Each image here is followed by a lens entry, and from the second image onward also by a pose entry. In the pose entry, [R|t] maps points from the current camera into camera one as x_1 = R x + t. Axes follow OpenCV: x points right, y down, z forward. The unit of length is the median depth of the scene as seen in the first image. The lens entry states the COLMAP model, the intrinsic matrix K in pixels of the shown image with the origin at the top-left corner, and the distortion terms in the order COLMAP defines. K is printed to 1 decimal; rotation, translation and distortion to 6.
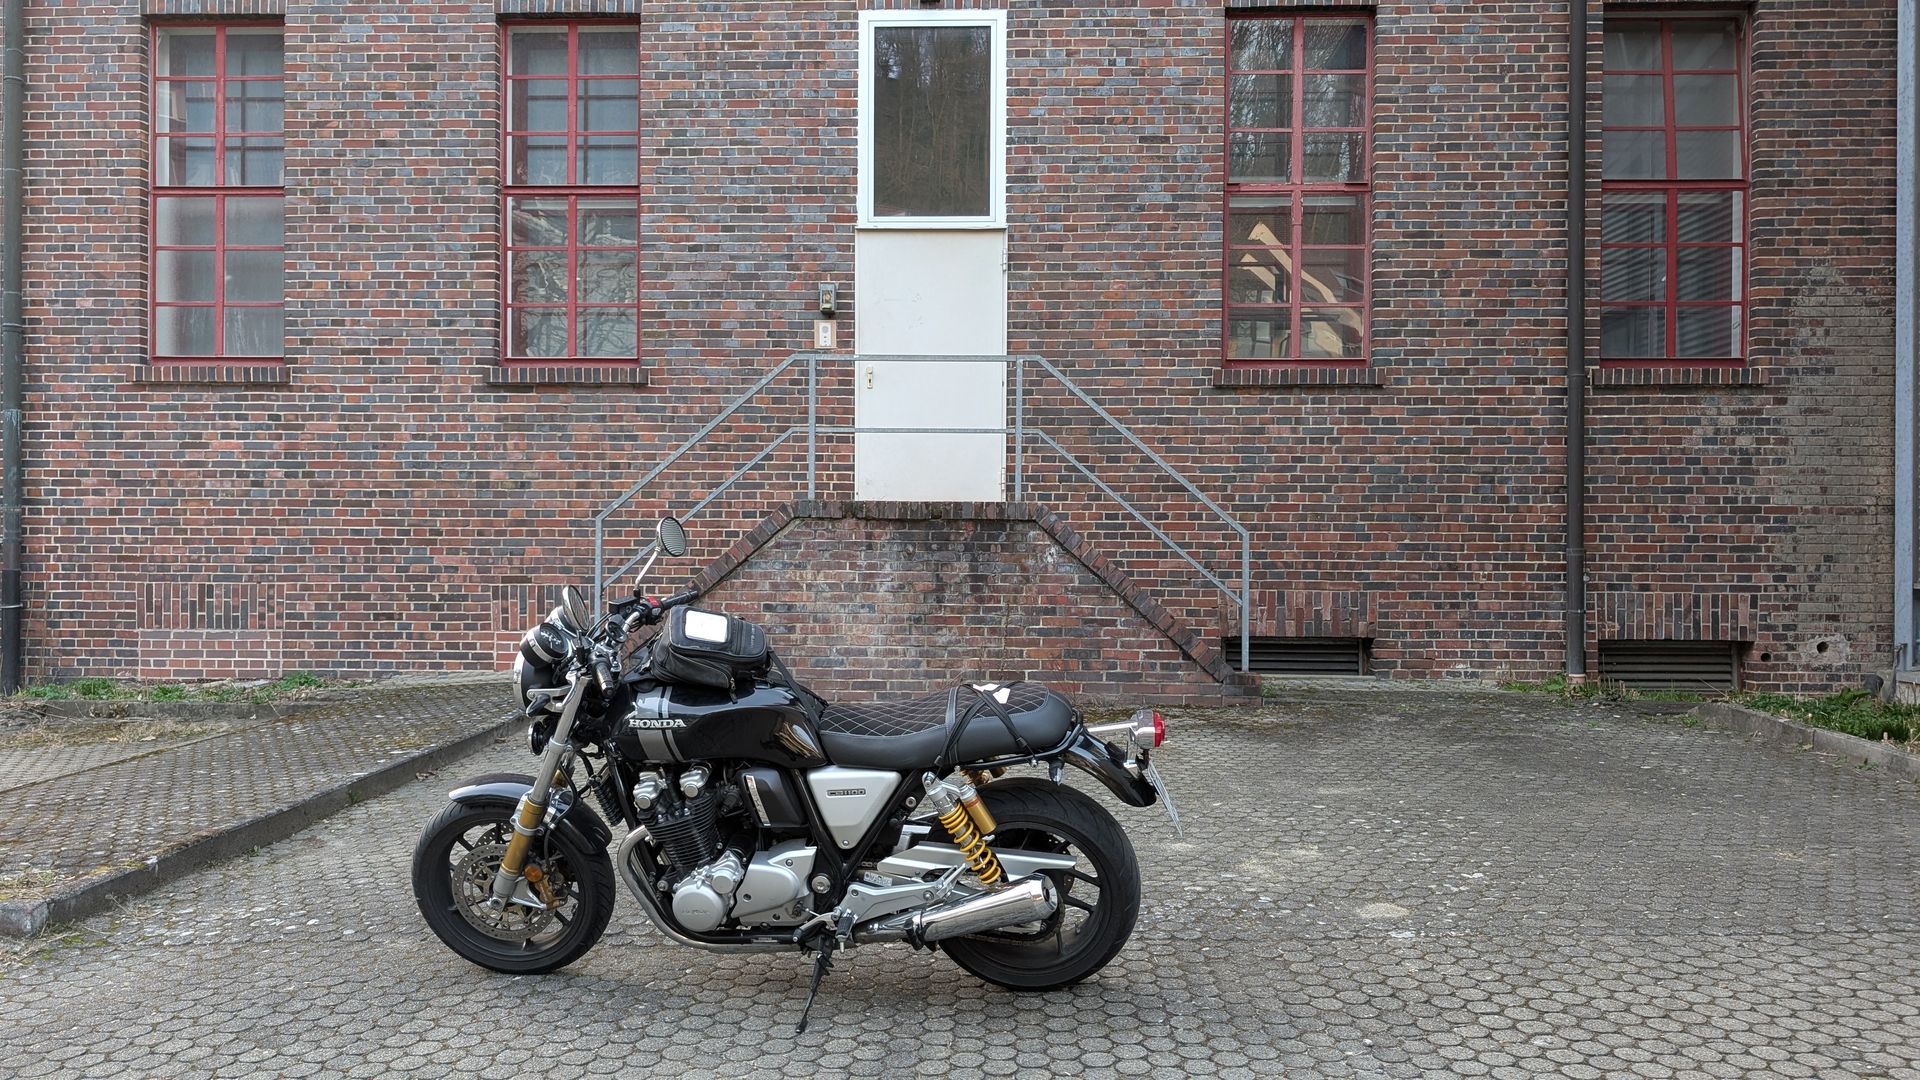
lens RADIAL K [[1407.5, 0, 960.0], [0, 1407.5, 540.0], [0, 0, 1]] dist [0.073620, -0.128468]
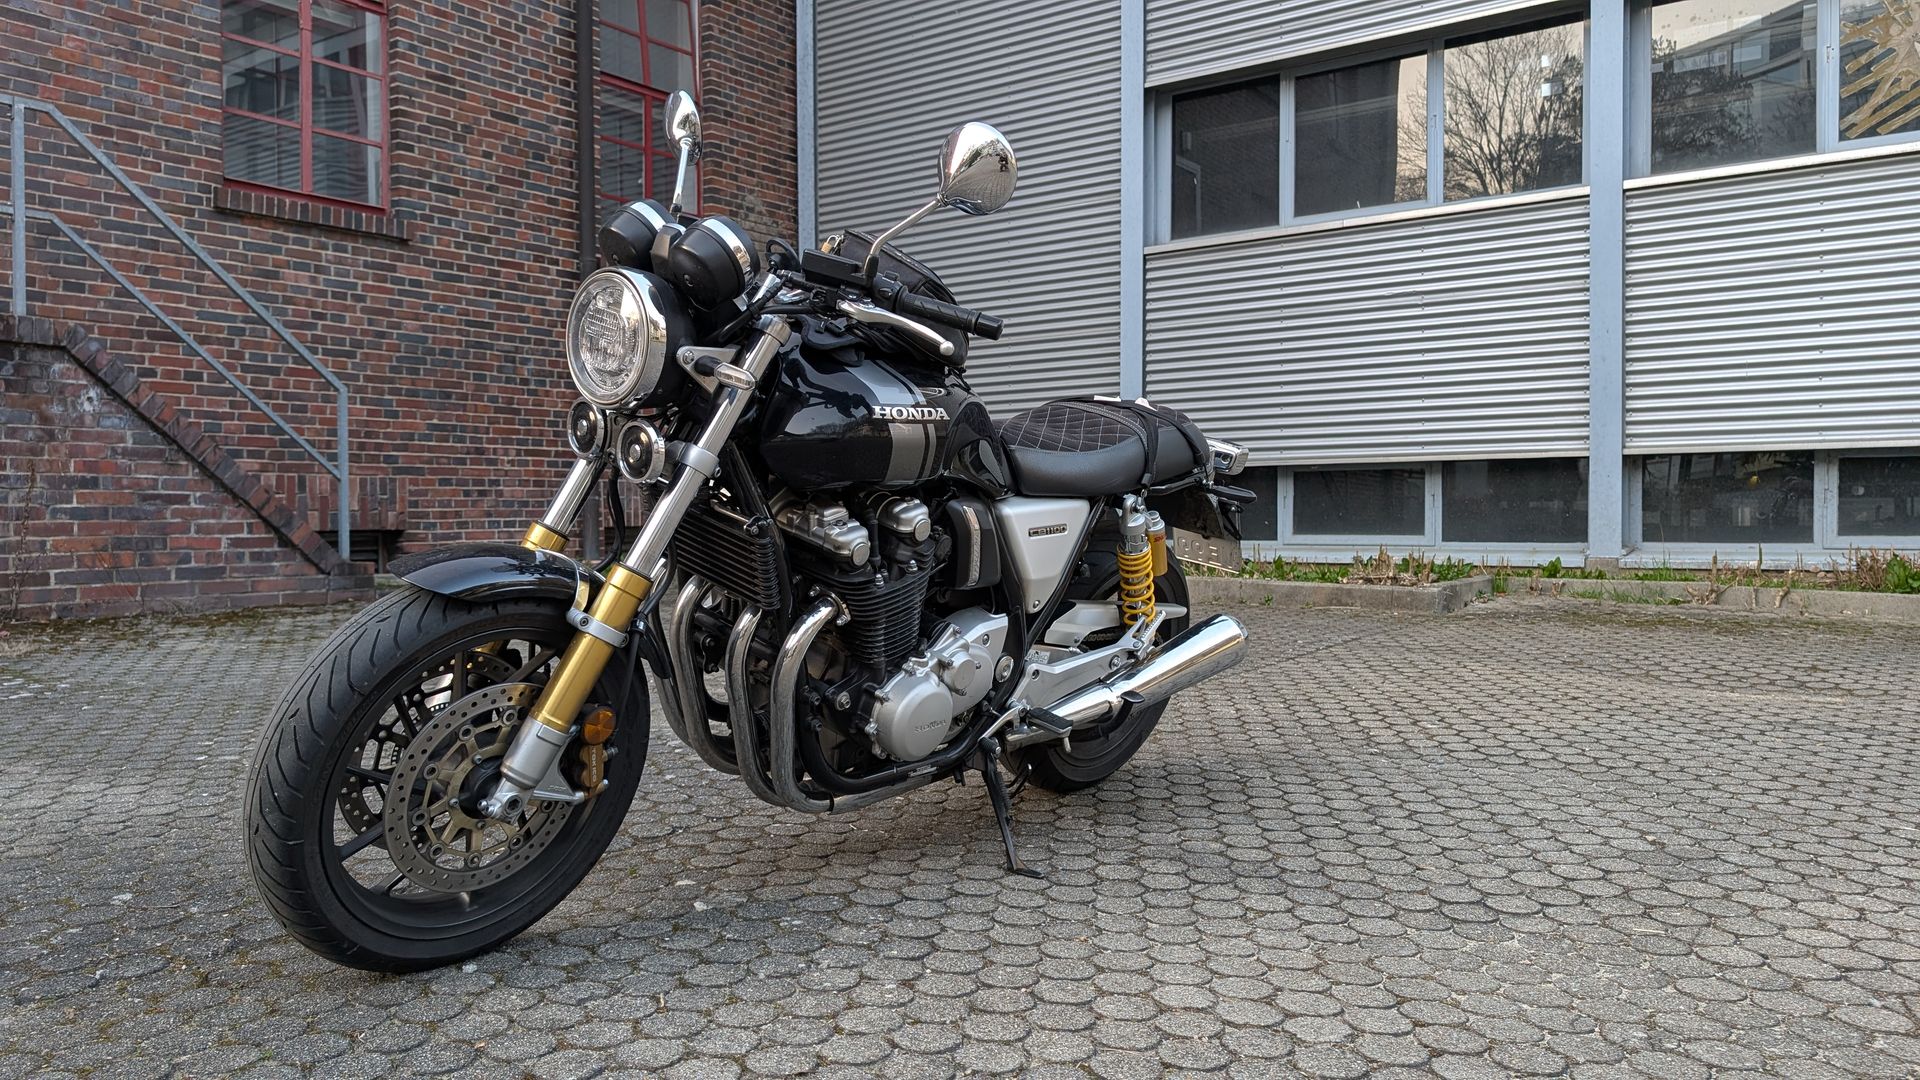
lens RADIAL K [[1409.2, 0, 960.0], [0, 1409.2, 540.0], [0, 0, 1]] dist [0.004994, -0.000567]
pose [[0.545299, -0.022299, 0.837945, -0.251966], [0.010365, 0.999749, 0.019860, 0.061974], [-0.838178, -0.002145, 0.545393, 0.240288]]
